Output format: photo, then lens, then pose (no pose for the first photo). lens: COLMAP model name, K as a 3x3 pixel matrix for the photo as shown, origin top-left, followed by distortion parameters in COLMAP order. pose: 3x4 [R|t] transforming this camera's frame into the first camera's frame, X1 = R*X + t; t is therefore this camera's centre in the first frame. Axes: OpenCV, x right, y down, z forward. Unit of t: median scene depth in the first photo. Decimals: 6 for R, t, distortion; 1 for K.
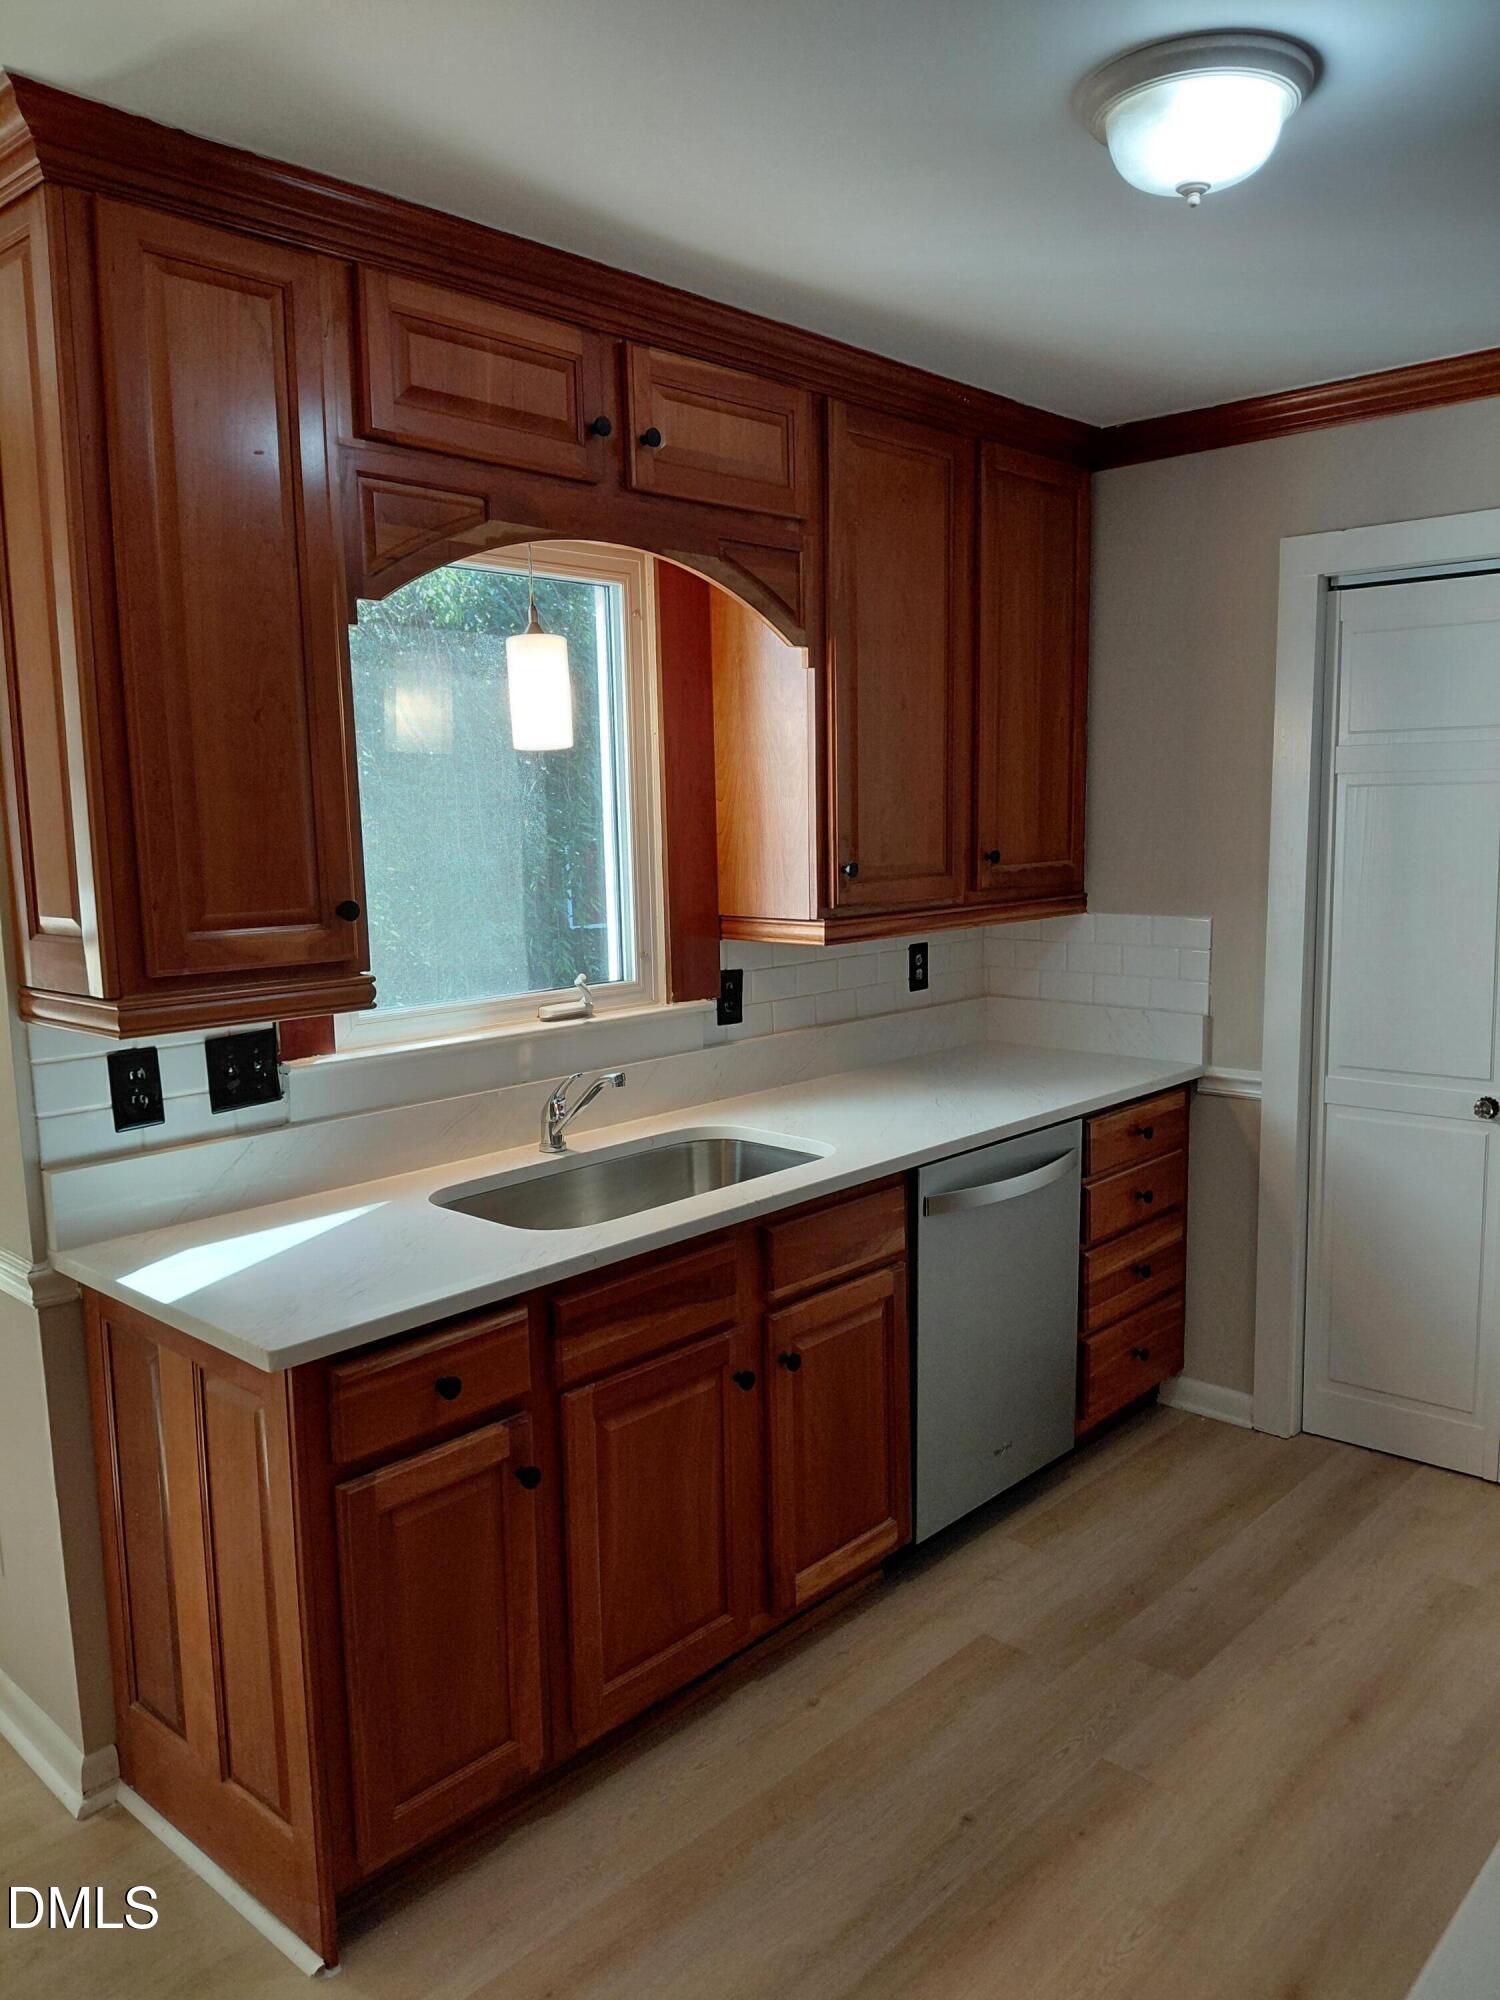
lens RADIAL K [[1477.9, 0, 768.8], [0, 1477.9, 1015.4], [0, 0, 1]] dist [0.080406, -0.150352]
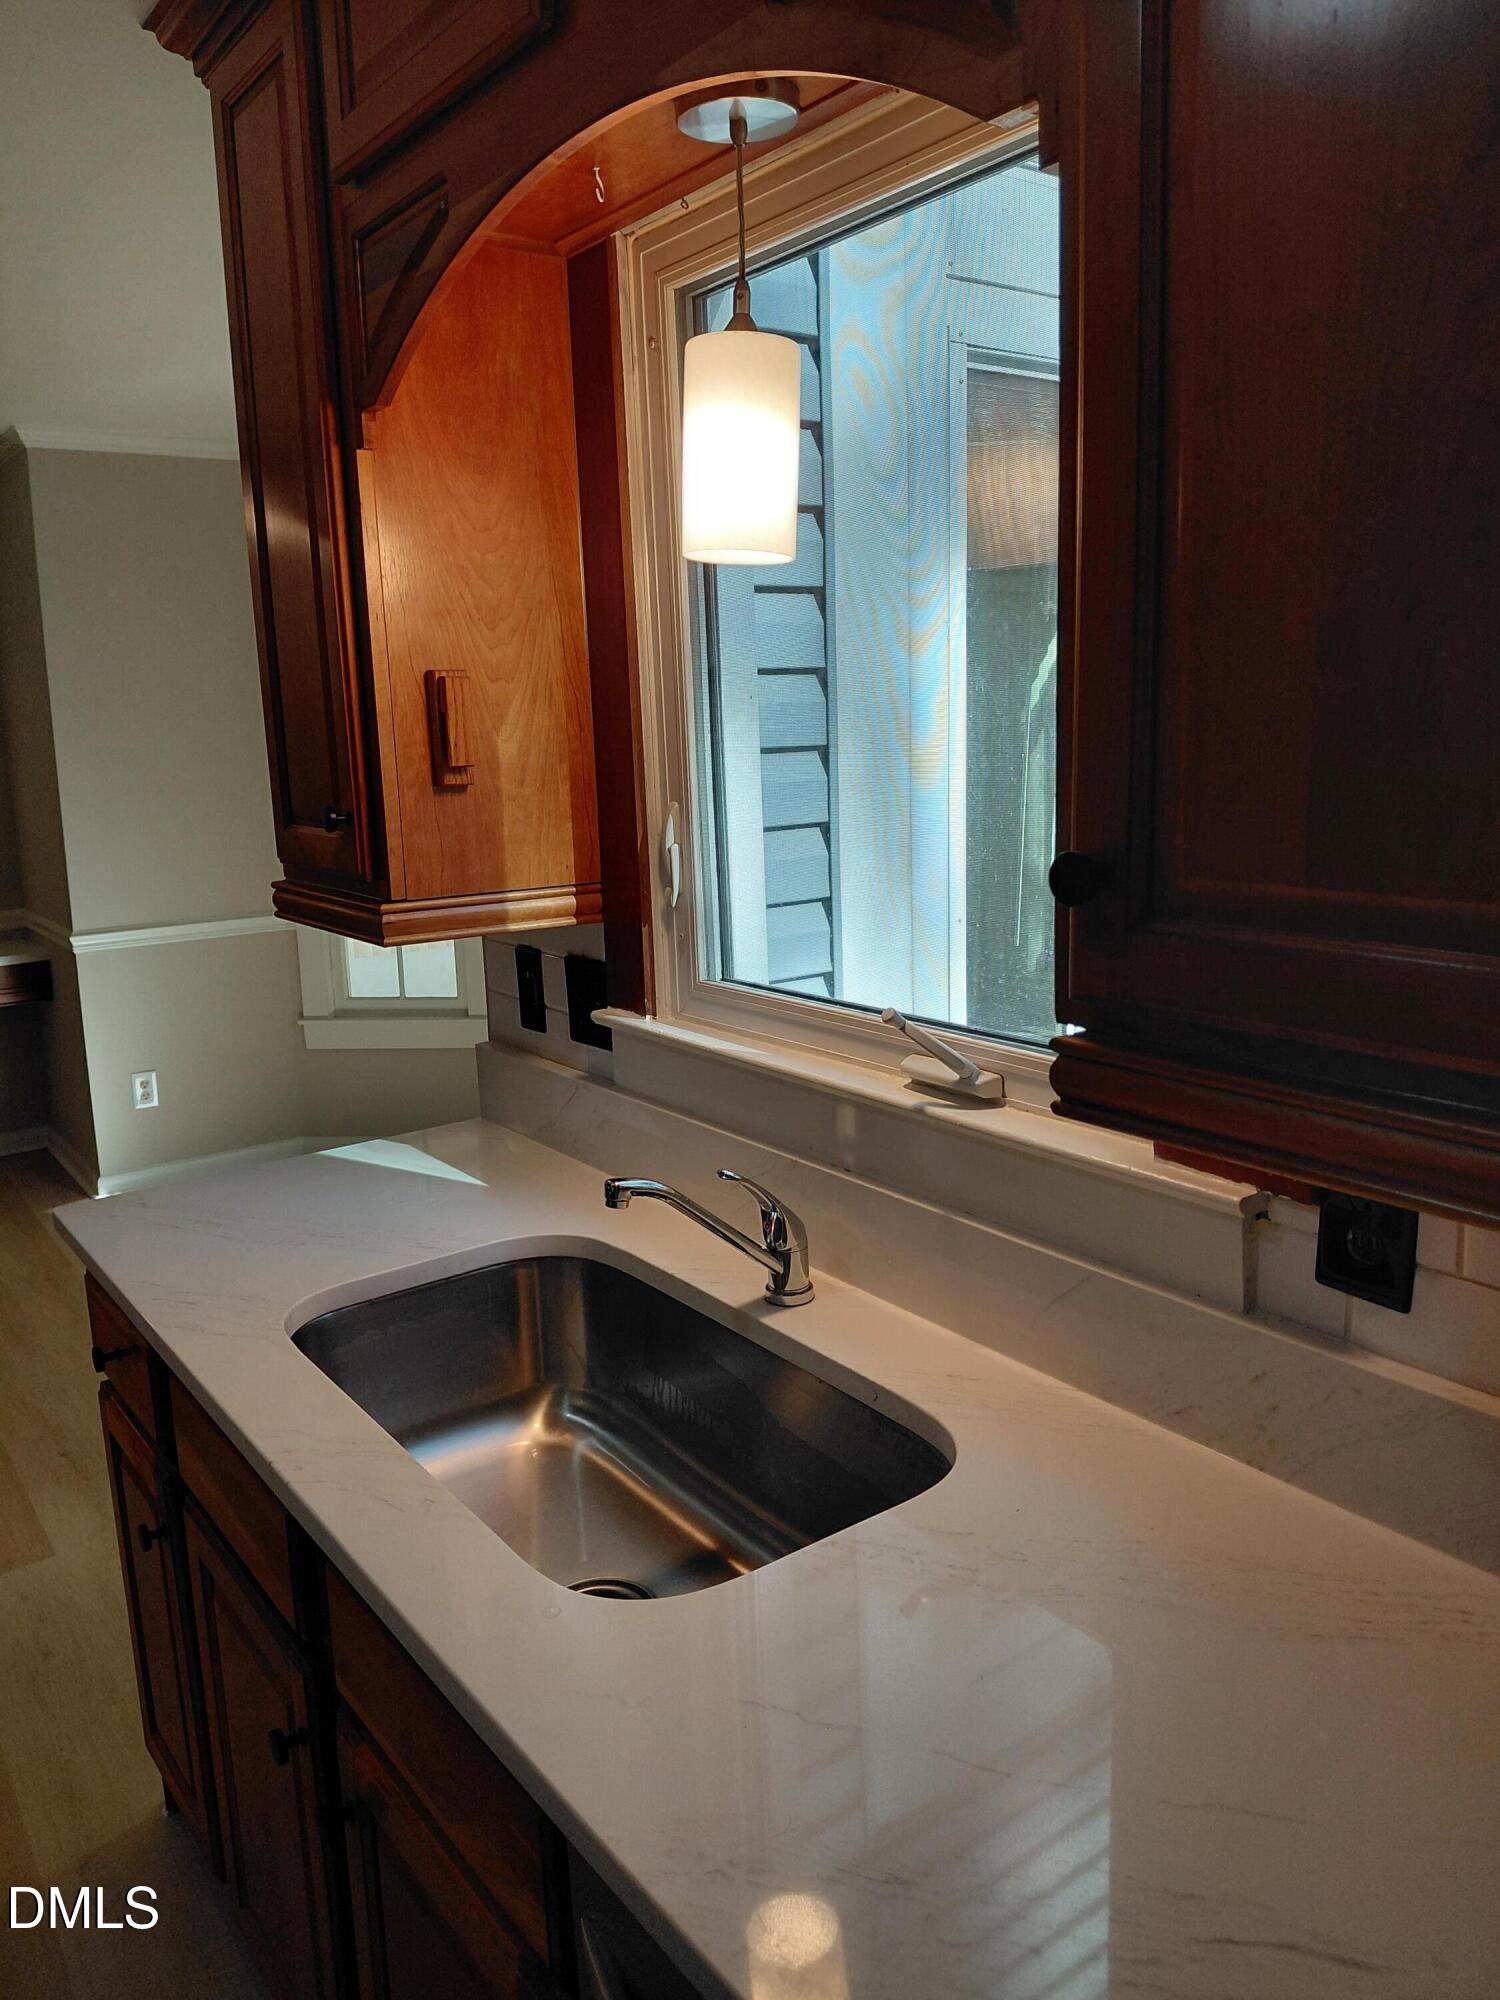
lens RADIAL K [[1477.9, 0, 760.1], [0, 1477.9, 984.5], [0, 0, 1]] dist [0.080406, -0.150352]
pose [[-0.195646, 0.204552, -0.959104, 0.342681], [-0.101905, 0.968470, 0.227337, -0.138714], [0.975366, 0.142215, -0.168632, 0.994716]]
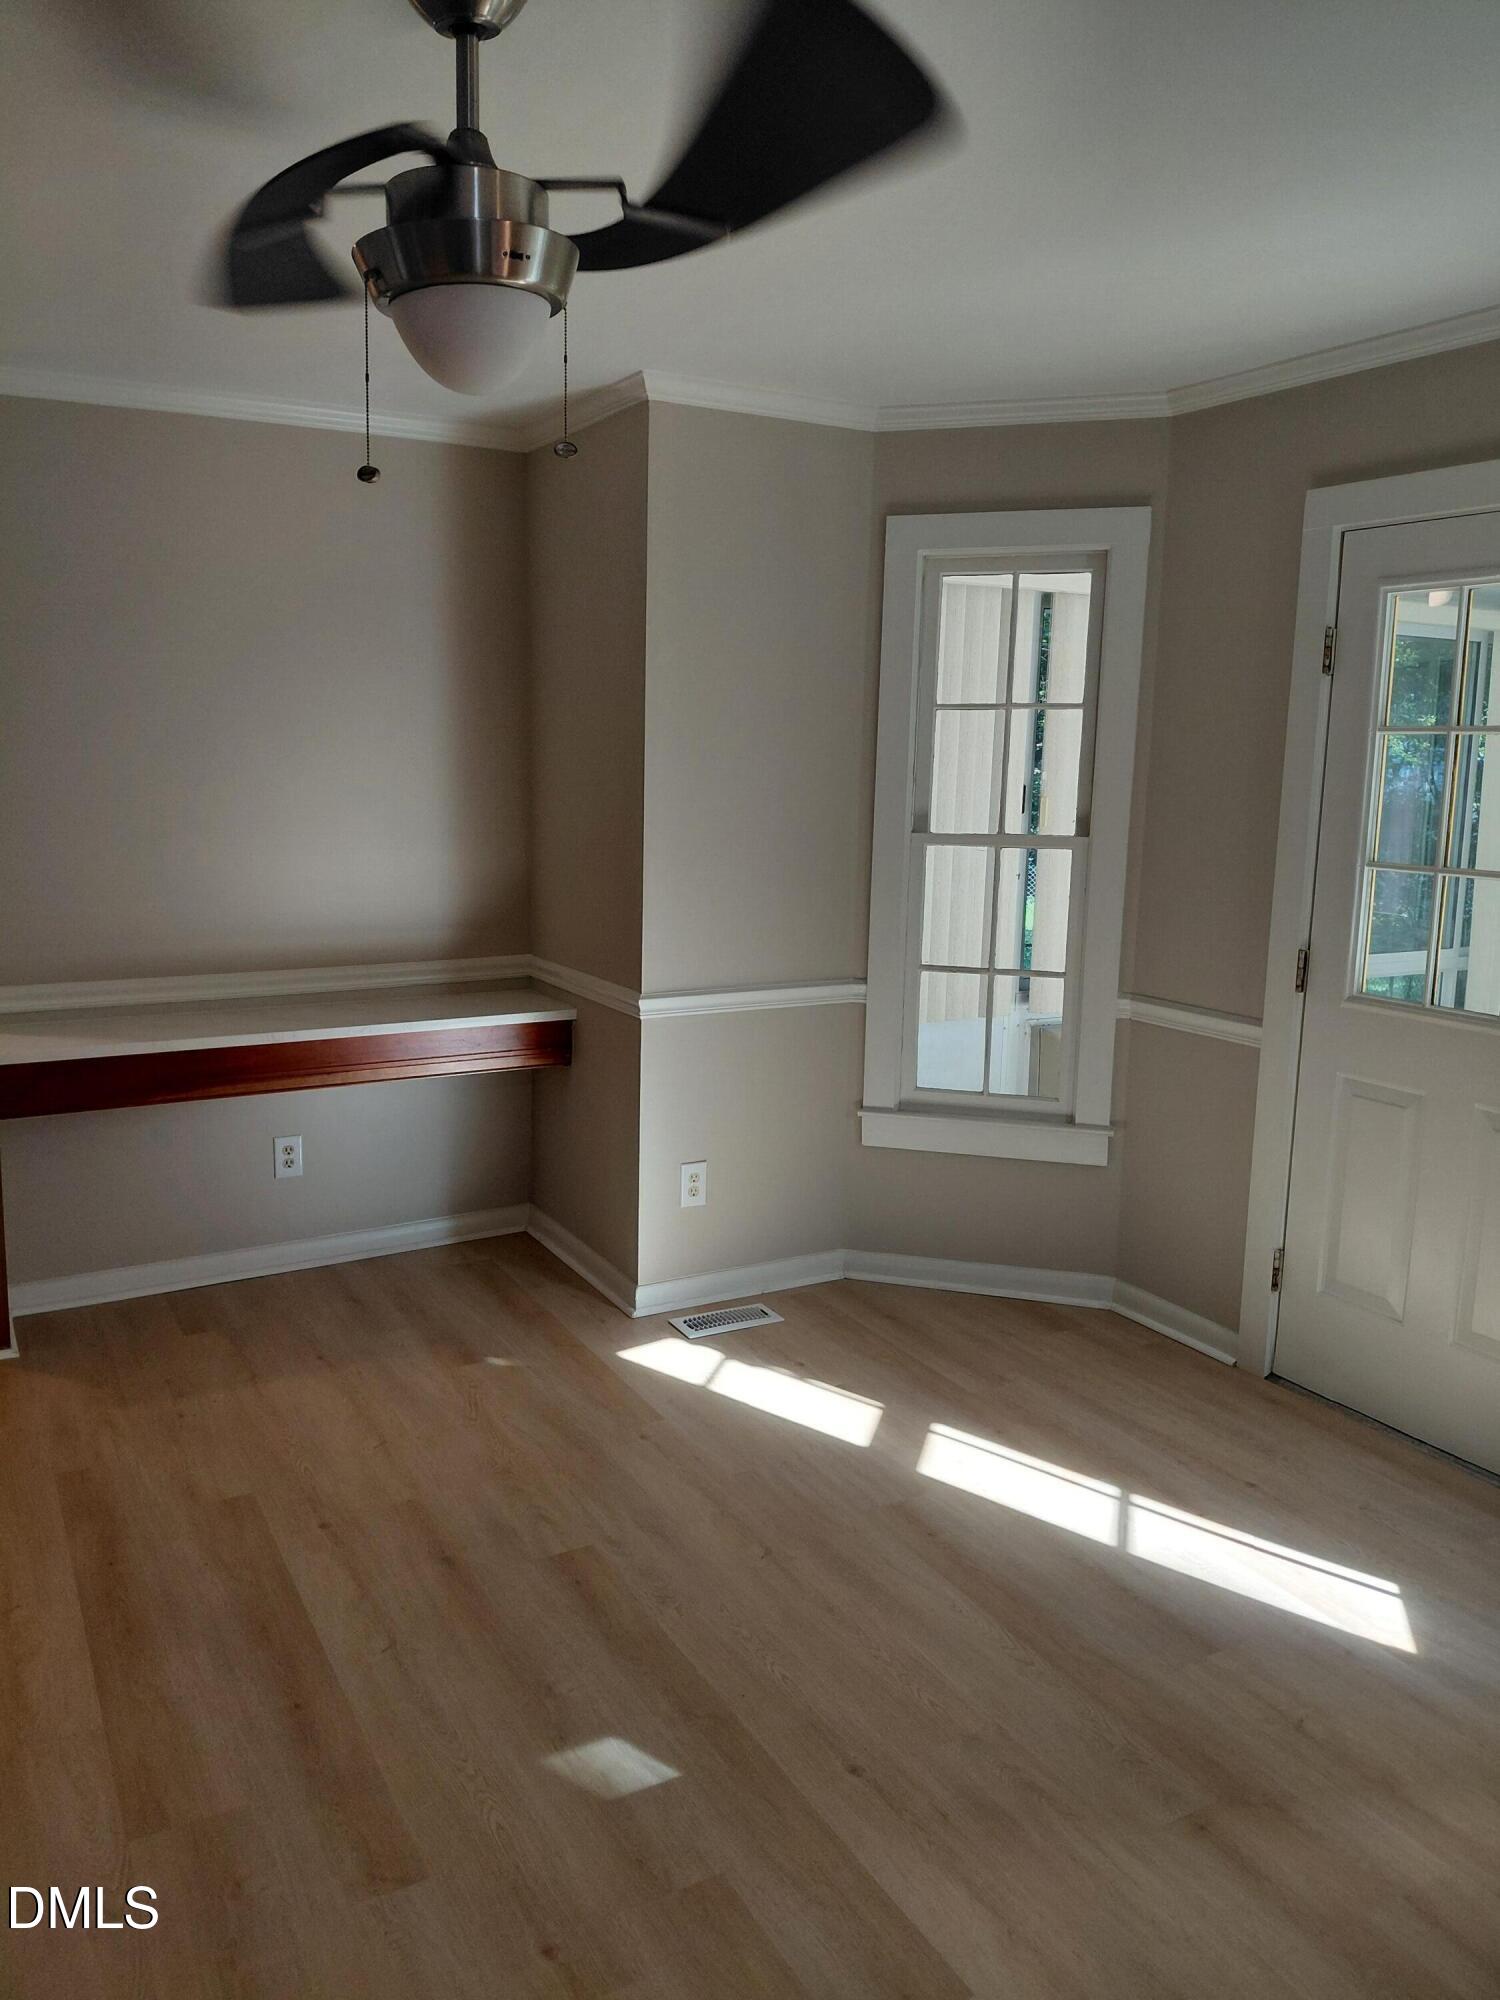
lens RADIAL K [[1477.9, 0, 734.2], [0, 1477.9, 1007.9], [0, 0, 1]] dist [0.080406, -0.150352]
pose [[-0.318608, 0.179356, -0.930763, 0.149592], [-0.141241, 0.961990, 0.233721, -0.064193], [0.937304, 0.205927, -0.281166, 0.464161]]
